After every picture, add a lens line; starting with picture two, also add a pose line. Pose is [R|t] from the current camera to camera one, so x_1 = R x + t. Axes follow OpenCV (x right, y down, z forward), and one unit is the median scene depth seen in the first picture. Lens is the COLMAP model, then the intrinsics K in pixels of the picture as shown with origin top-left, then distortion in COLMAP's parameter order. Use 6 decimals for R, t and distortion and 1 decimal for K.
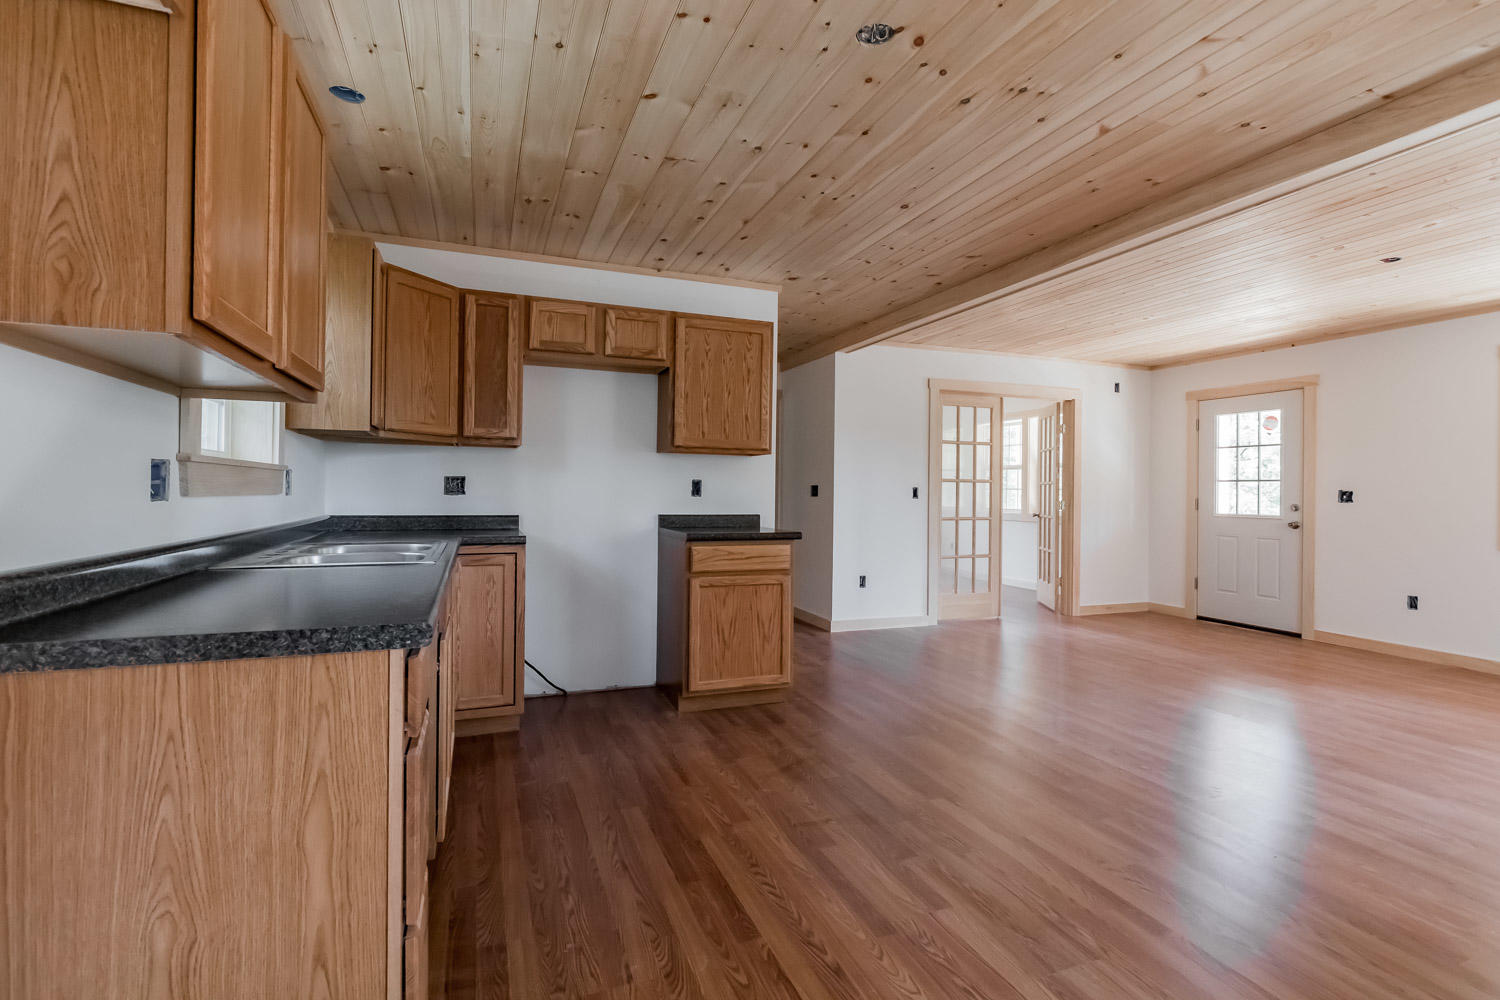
lens RADIAL K [[702.5, 0, 745.6], [0, 702.5, 489.8], [0, 0, 1]] dist [0.001338, 0.000157]
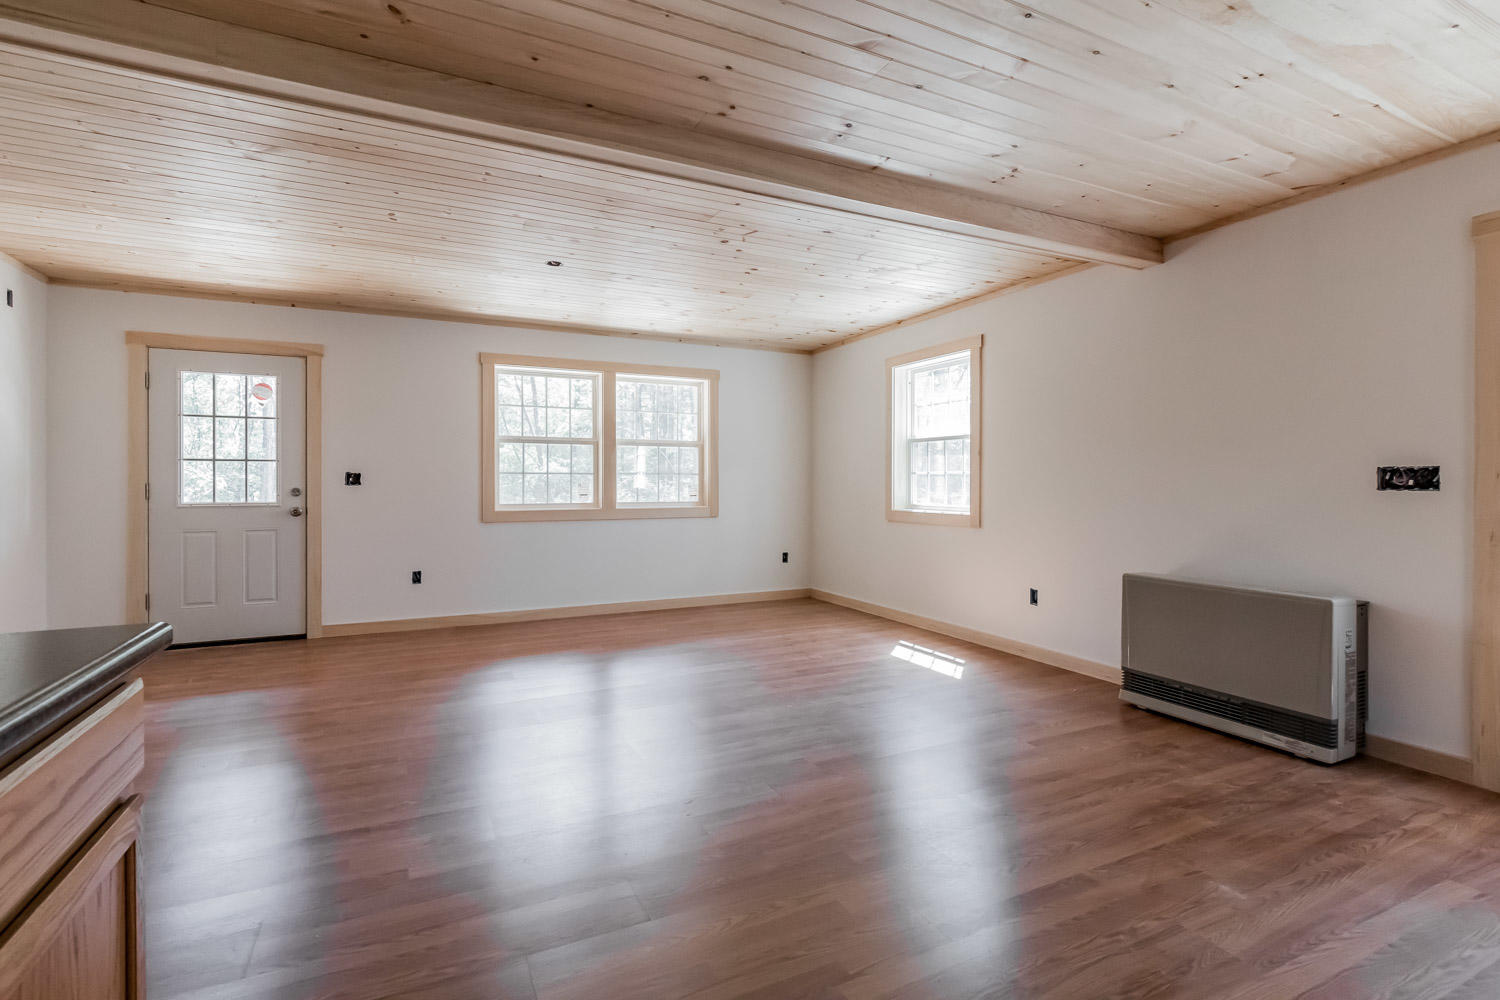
lens RADIAL K [[704.4, 0, 749.2], [0, 704.4, 482.6], [0, 0, 1]] dist [-0.000685, 0.000110]
pose [[-0.084138, -0.011997, 0.996382, -0.136296], [-0.002180, 0.999927, 0.011855, 0.002009], [-0.996452, -0.001175, -0.084158, 0.502896]]
